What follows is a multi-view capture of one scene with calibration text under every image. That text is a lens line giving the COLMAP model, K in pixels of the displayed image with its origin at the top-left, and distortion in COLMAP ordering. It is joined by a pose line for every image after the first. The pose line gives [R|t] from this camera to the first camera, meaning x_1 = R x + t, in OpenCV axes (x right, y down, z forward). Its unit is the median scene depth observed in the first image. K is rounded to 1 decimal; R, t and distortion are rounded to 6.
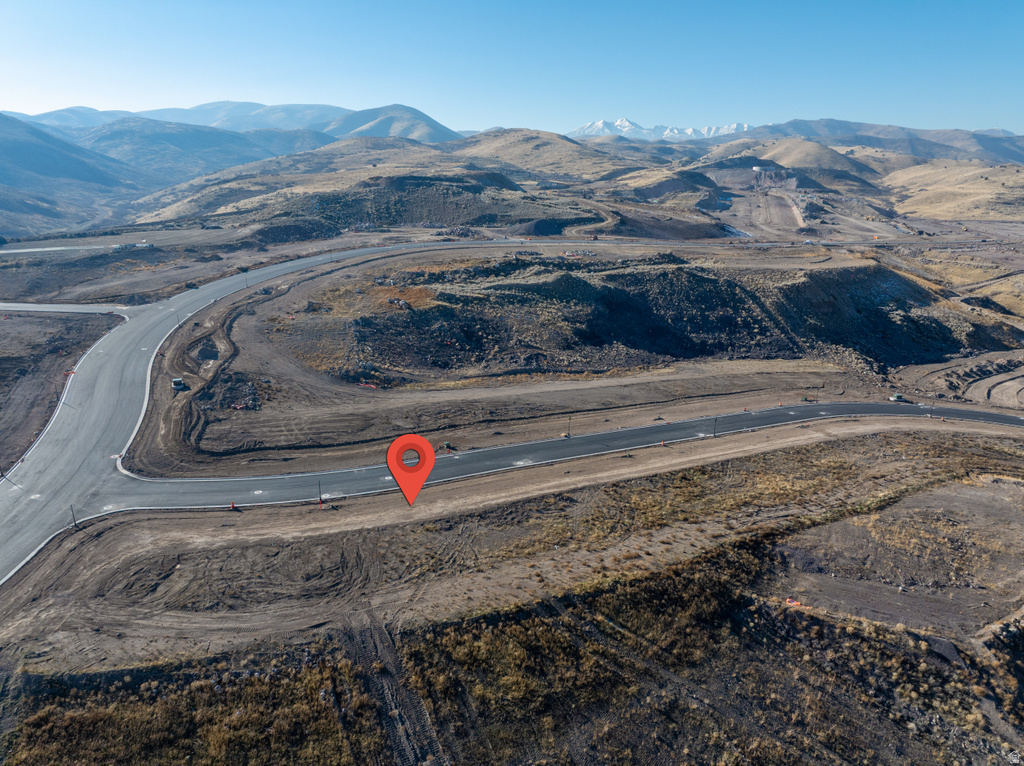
lens RADIAL K [[724.2, 0, 513.6], [0, 724.2, 378.2], [0, 0, 1]] dist [-0.033495, -0.000968]
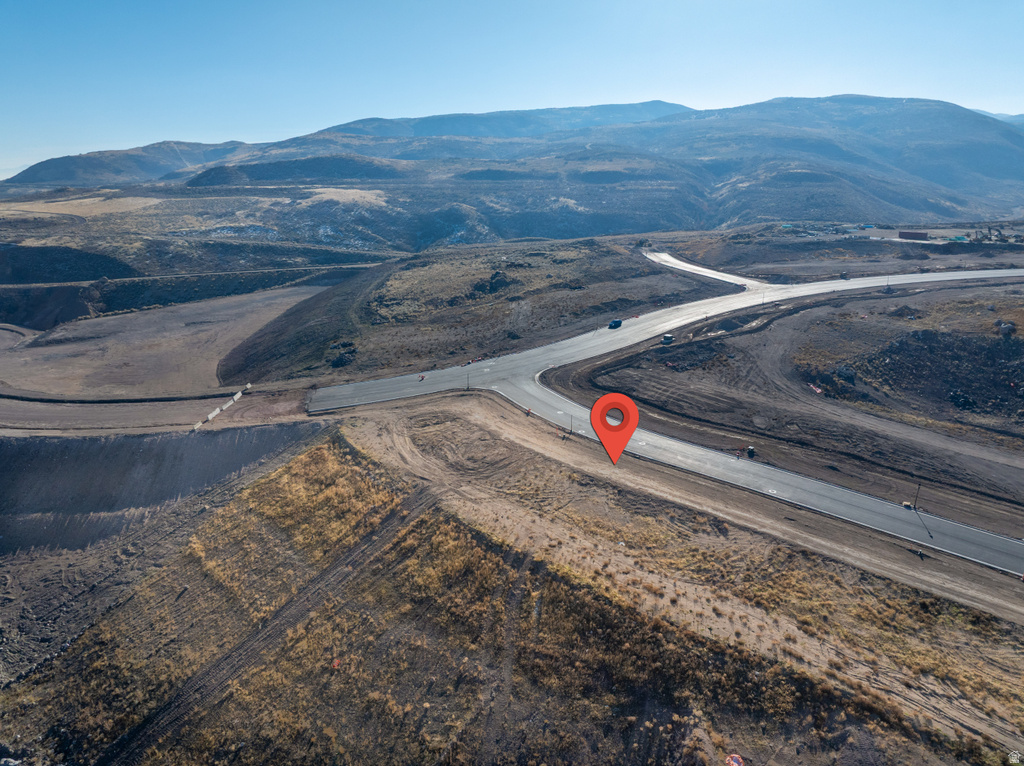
lens RADIAL K [[724.2, 0, 513.6], [0, 724.2, 378.2], [0, 0, 1]] dist [-0.033495, -0.000968]
pose [[0.350367, 0.247297, -0.903376, 0.864555], [-0.252047, 0.953828, 0.163353, -0.097172], [0.902062, 0.170459, 0.396520, 0.493055]]
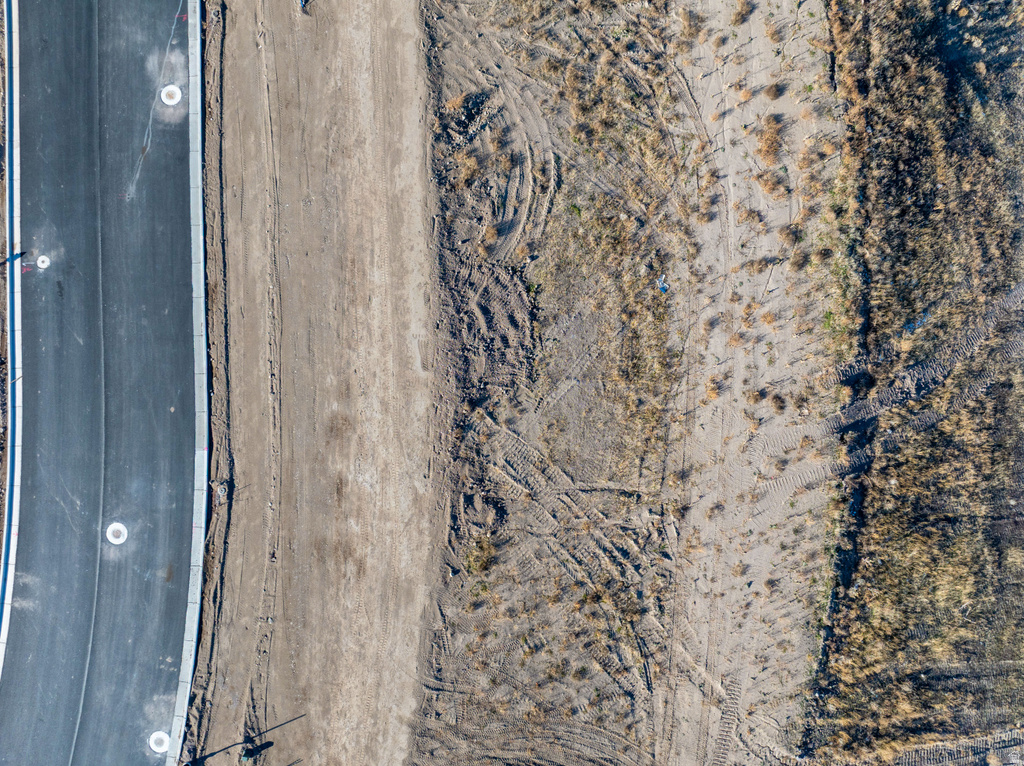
lens RADIAL K [[724.2, 0, 513.6], [0, 724.2, 378.2], [0, 0, 1]] dist [-0.033495, -0.000968]
pose [[0.506596, -0.862103, -0.011758, -0.024000], [0.235490, 0.125236, 0.963774, -0.171116], [-0.829400, -0.491013, 0.266461, 1.000888]]
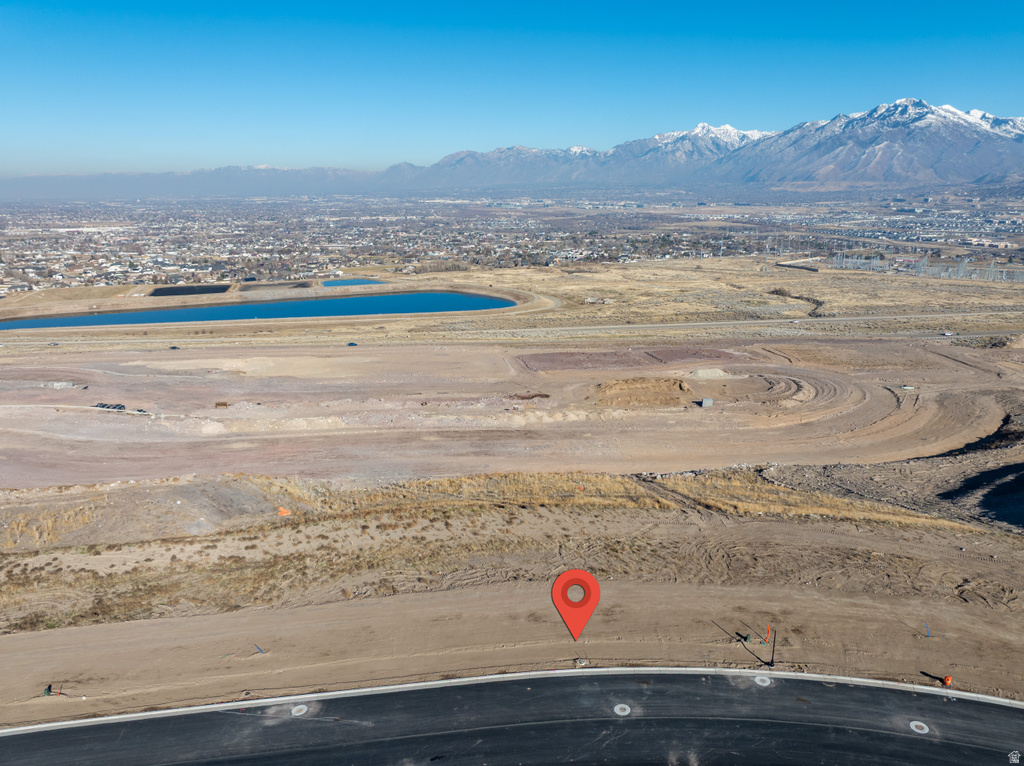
lens RADIAL K [[724.2, 0, 513.6], [0, 724.2, 378.2], [0, 0, 1]] dist [-0.033495, -0.000968]
pose [[-0.875947, -0.127734, 0.465189, -0.364056], [0.126758, 0.869479, 0.477430, -0.314798], [-0.465456, 0.477170, -0.745426, 1.571671]]
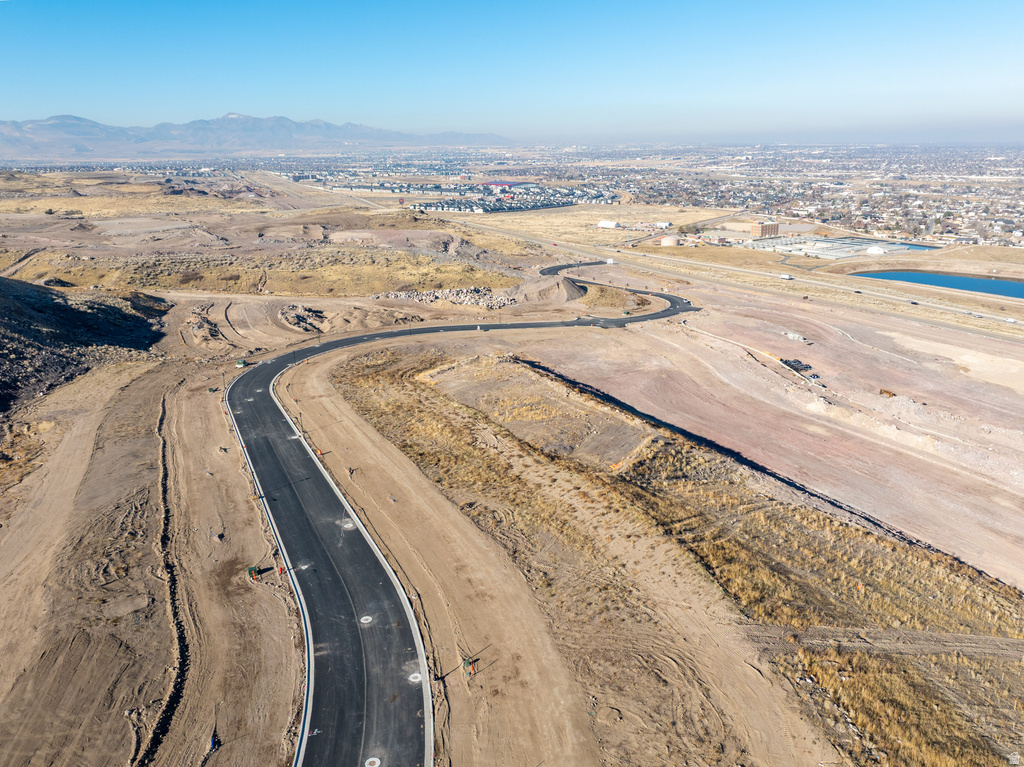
lens RADIAL K [[755.3, 0, 512.0], [0, 755.3, 383.5], [0, 0, 1]] dist [-0.001336, -0.001837]
pose [[0.152677, -0.306603, 0.939513, -0.874518], [0.294347, 0.921621, 0.252931, -0.219632], [-0.943424, 0.237926, 0.230958, 0.853765]]
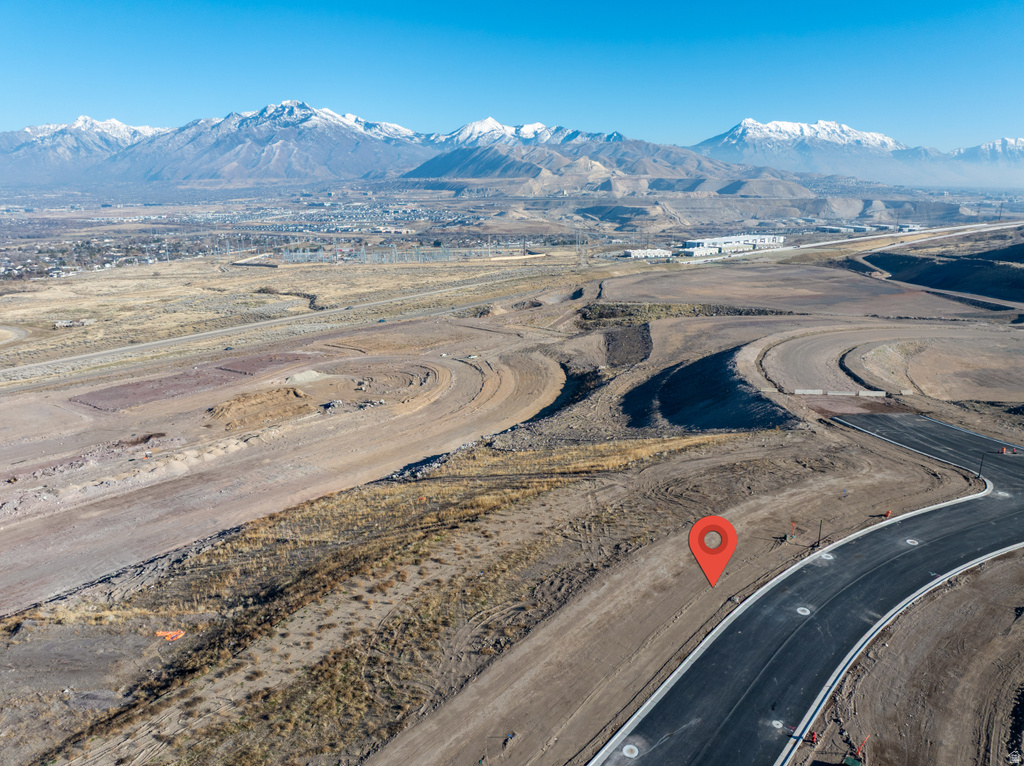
lens RADIAL K [[724.2, 0, 513.6], [0, 724.2, 378.2], [0, 0, 1]] dist [-0.033495, -0.000968]
pose [[-0.966443, 0.066295, -0.248179, 0.214338], [-0.069877, 0.861847, 0.502332, -0.352800], [0.247195, 0.502817, -0.828293, 1.642022]]
